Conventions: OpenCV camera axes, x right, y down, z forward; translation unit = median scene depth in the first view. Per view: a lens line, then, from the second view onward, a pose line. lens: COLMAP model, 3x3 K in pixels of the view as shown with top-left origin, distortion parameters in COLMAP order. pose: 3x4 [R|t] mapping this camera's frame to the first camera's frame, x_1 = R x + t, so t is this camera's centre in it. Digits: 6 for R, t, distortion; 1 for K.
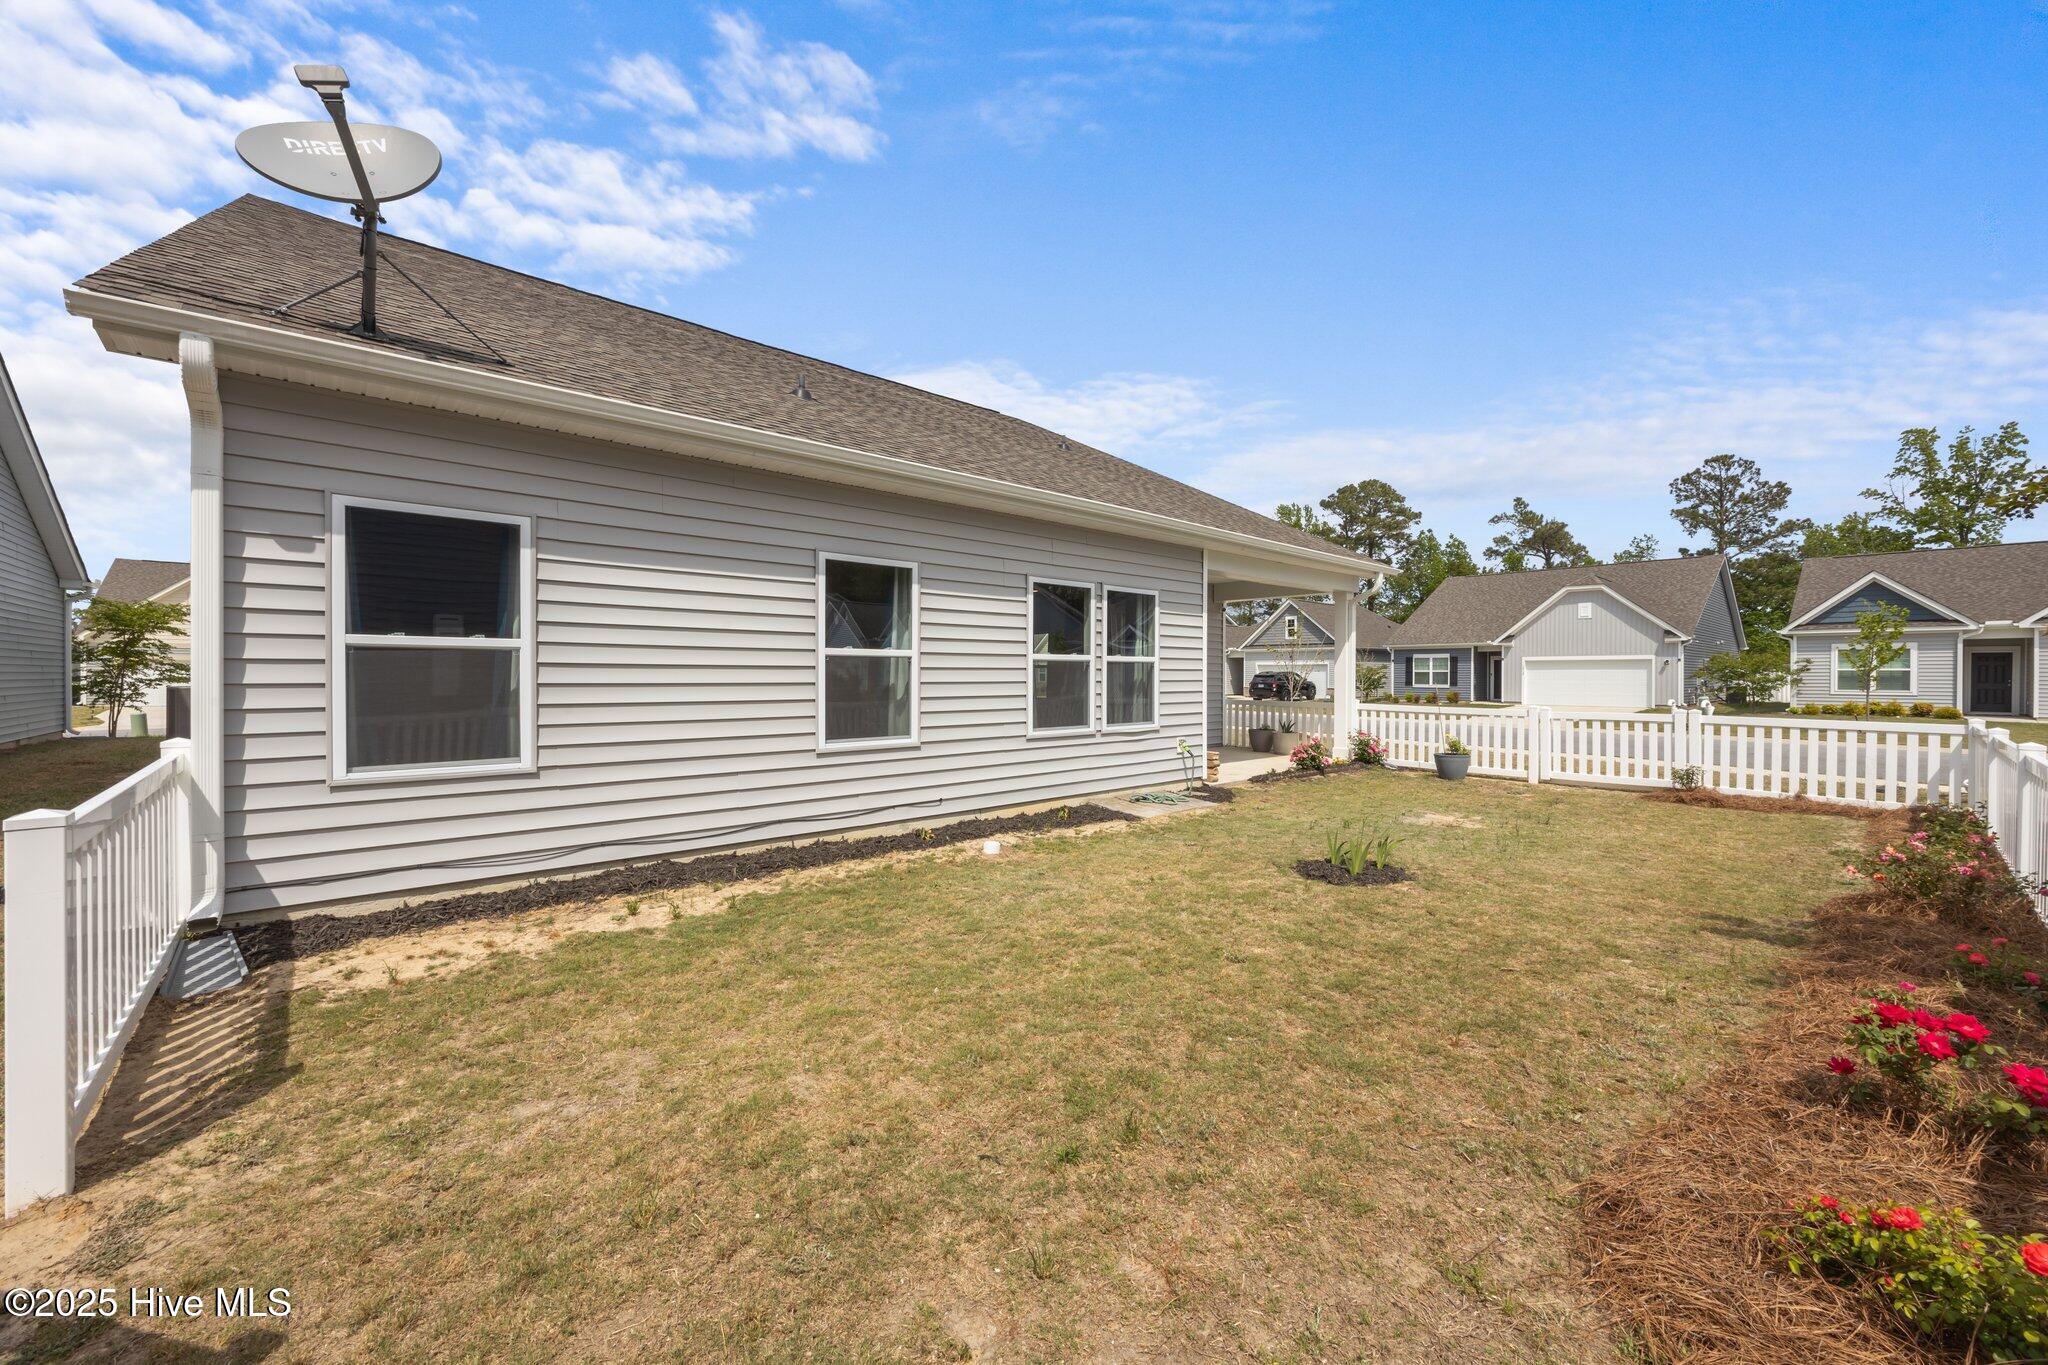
lens RADIAL K [[784.0, 0, 1035.3], [0, 784.0, 676.2], [0, 0, 1]] dist [-0.000809, 0.000439]
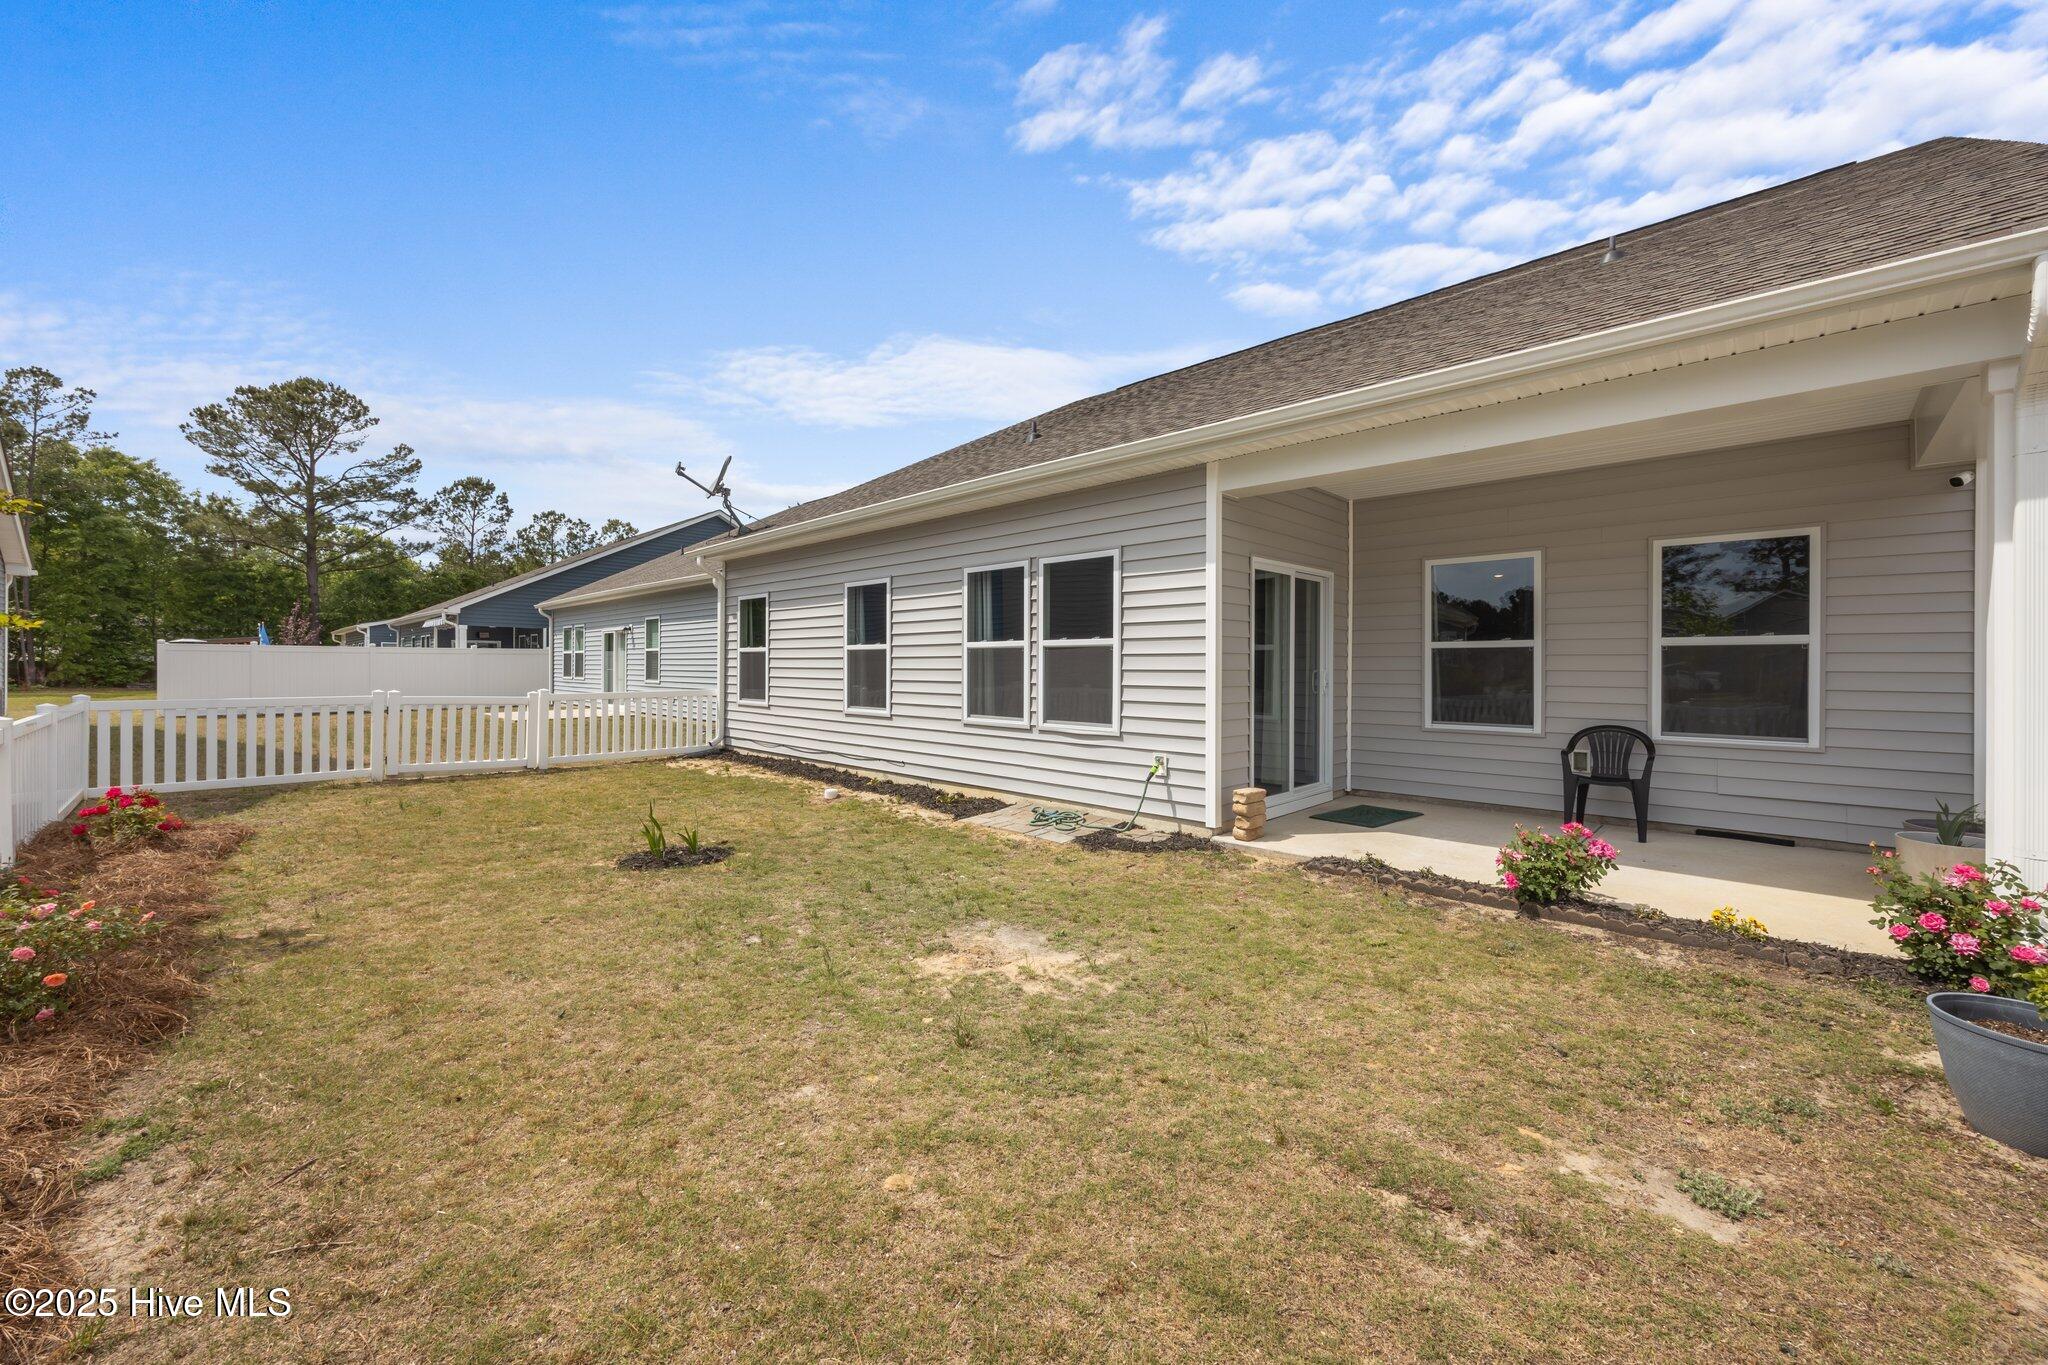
lens RADIAL K [[787.9, 0, 1028.1], [0, 787.9, 671.7], [0, 0, 1]] dist [0.001841, -0.000178]
pose [[0.063142, 0.008680, -0.997967, 0.285304], [-0.003651, 0.999957, 0.008467, 0.000277], [0.997998, 0.003109, 0.063171, 0.277582]]
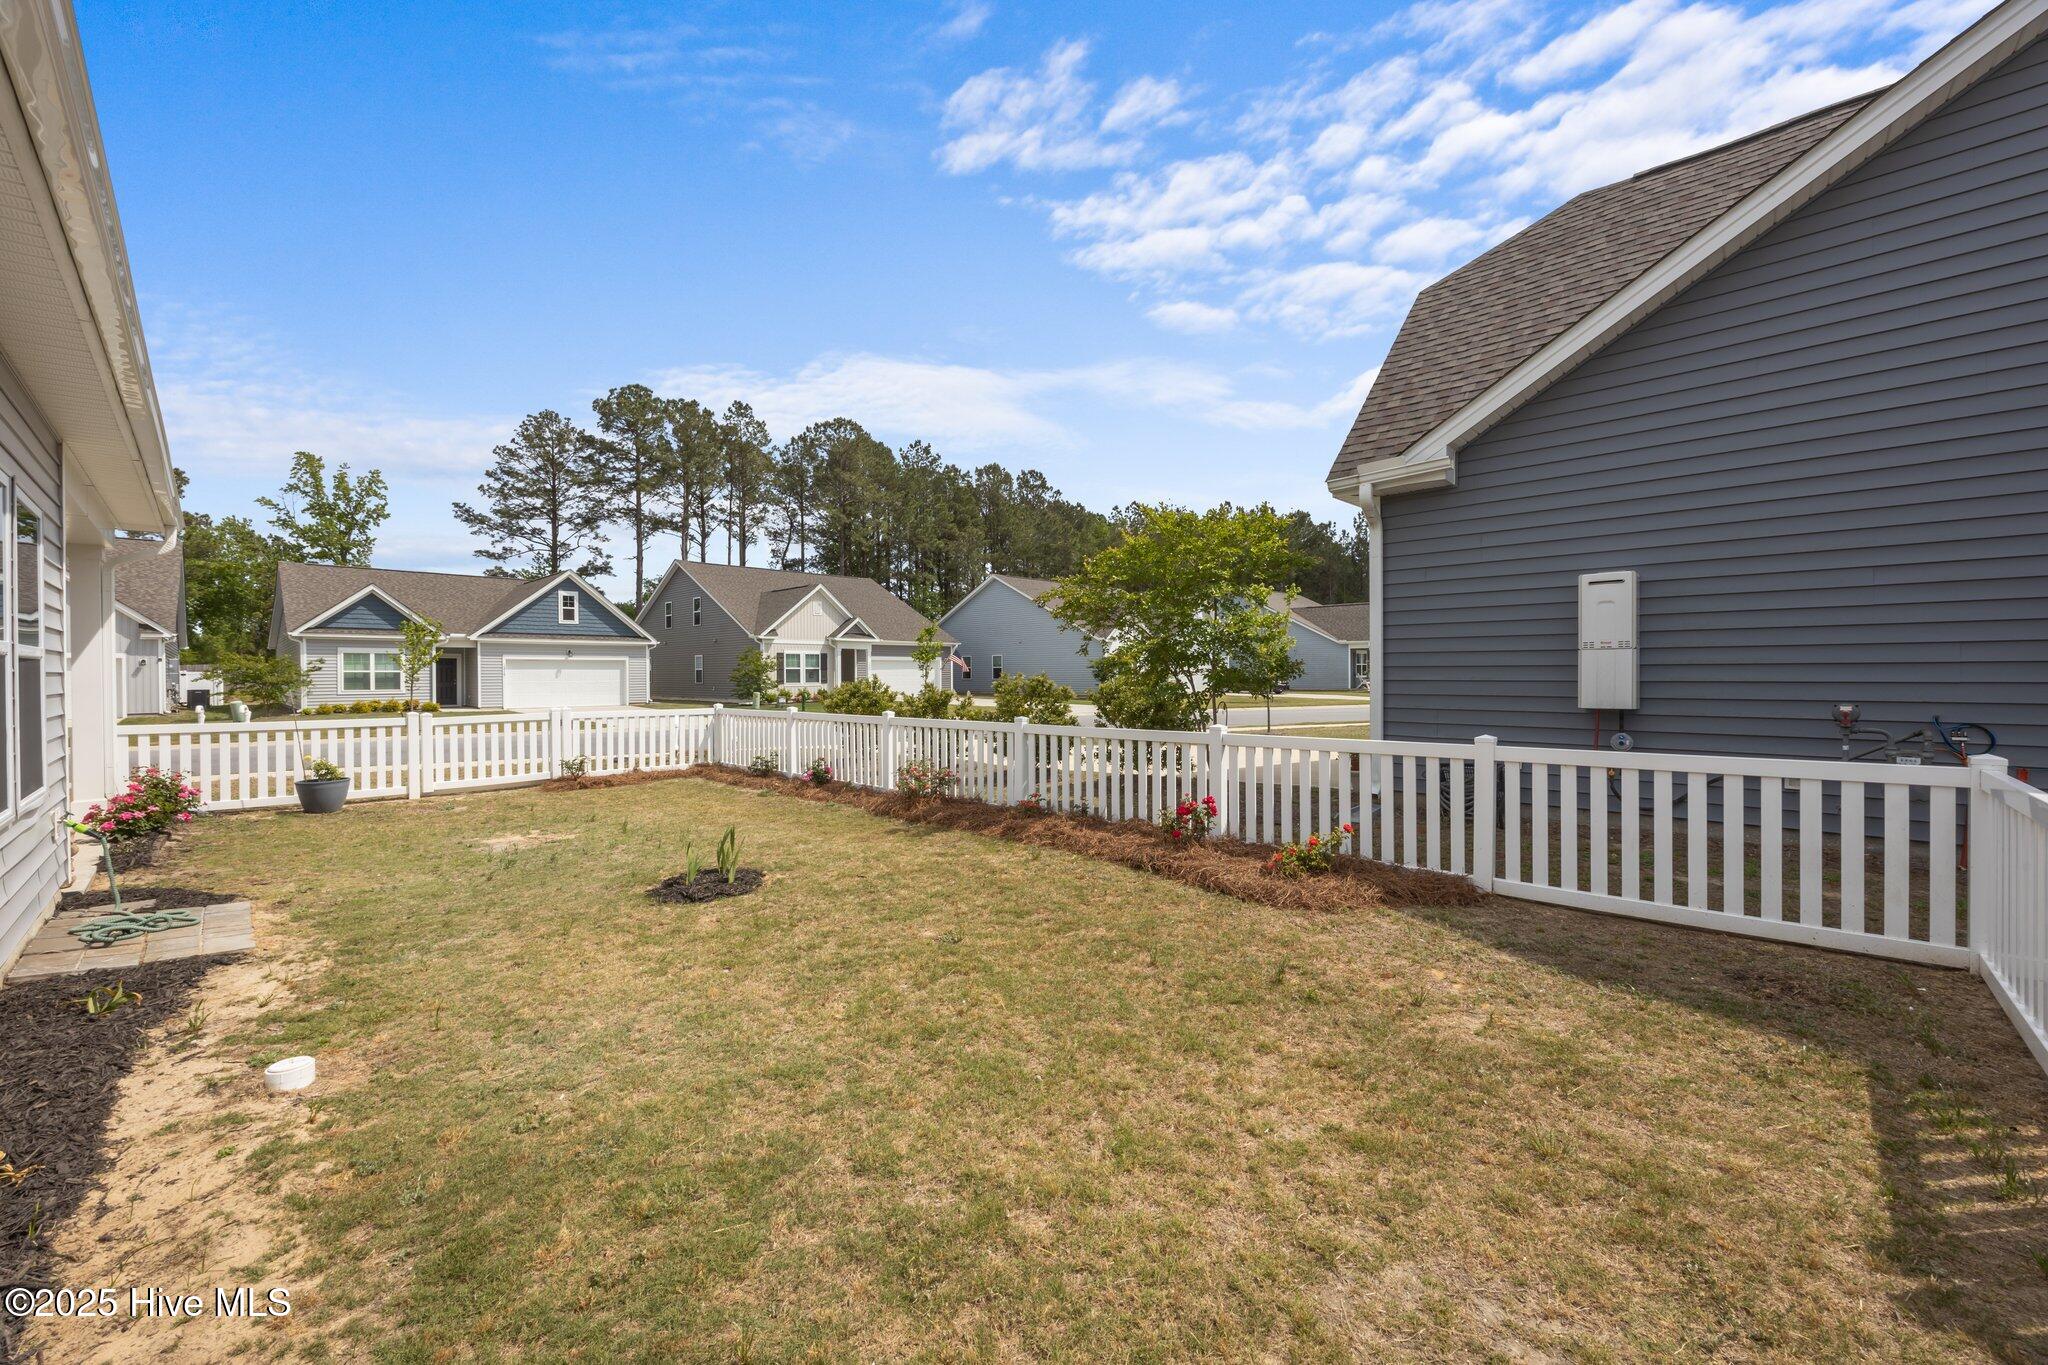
lens RADIAL K [[791.9, 0, 1032.4], [0, 791.9, 678.6], [0, 0, 1]] dist [-0.006402, -0.000063]
pose [[-0.068977, -0.009166, 0.997576, -0.117871], [0.008439, 0.999917, 0.009771, -0.001339], [-0.997583, 0.009092, -0.068894, 0.136091]]
